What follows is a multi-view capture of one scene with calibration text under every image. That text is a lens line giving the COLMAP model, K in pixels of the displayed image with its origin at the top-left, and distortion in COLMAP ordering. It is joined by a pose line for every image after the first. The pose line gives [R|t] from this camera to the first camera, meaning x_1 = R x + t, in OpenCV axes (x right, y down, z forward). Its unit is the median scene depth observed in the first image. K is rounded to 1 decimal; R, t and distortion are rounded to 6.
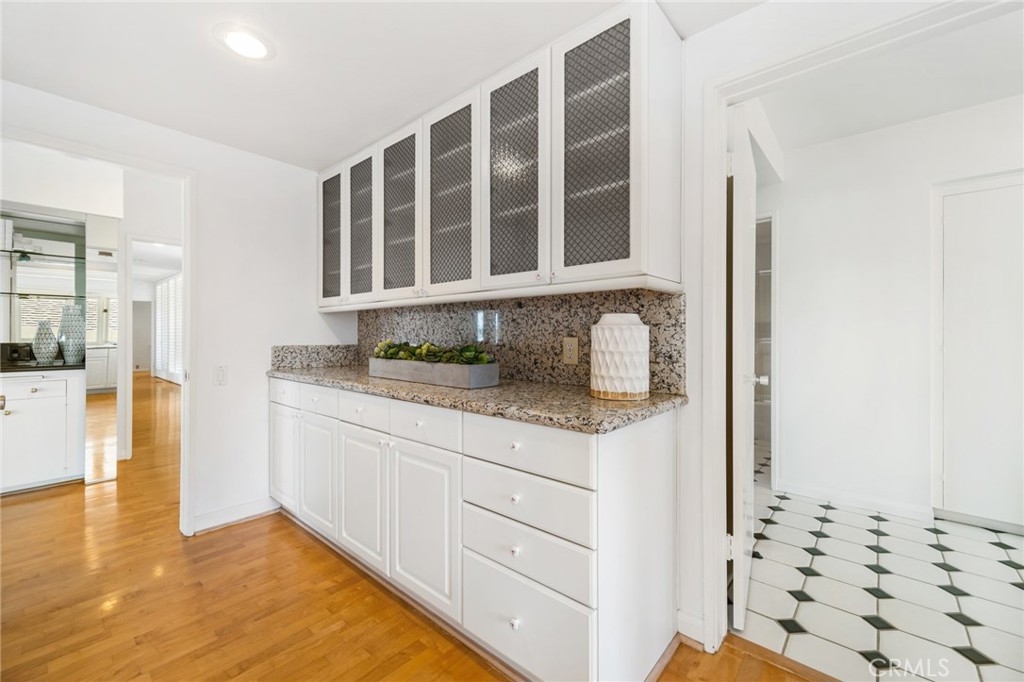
lens RADIAL K [[416.5, 0, 513.3], [0, 416.5, 335.7], [0, 0, 1]] dist [0.006152, -0.001441]
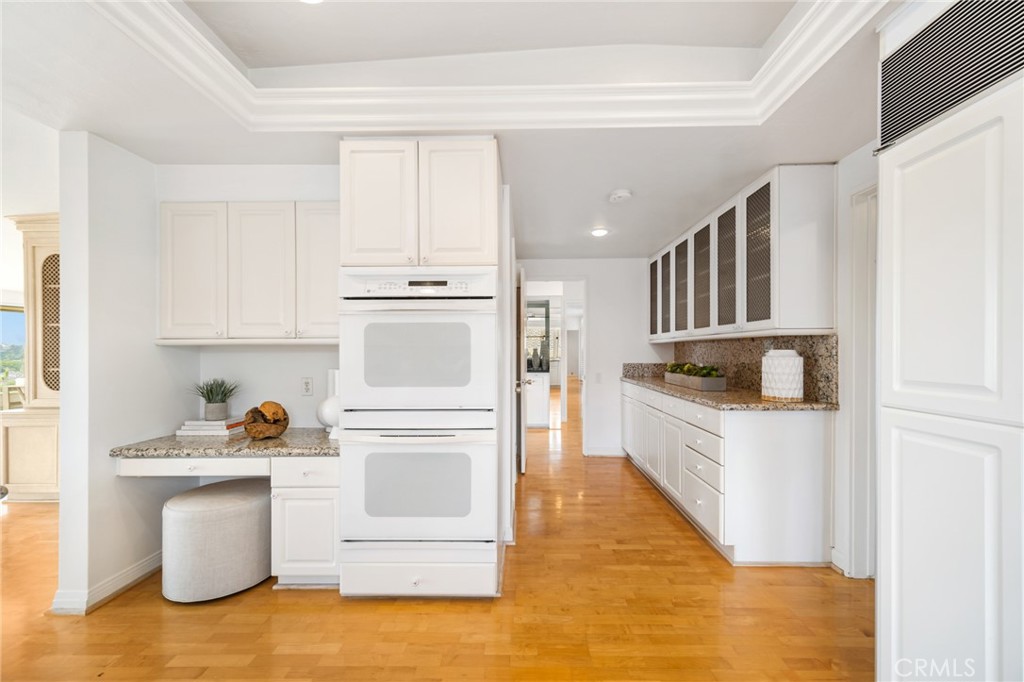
lens RADIAL K [[416.5, 0, 515.0], [0, 416.5, 349.7], [0, 0, 1]] dist [0.006152, -0.001441]
pose [[0.641622, -0.003949, -0.767010, 0.671868], [0.002253, 0.999992, -0.003263, -0.039028], [0.767017, 0.000366, 0.641626, -0.678250]]
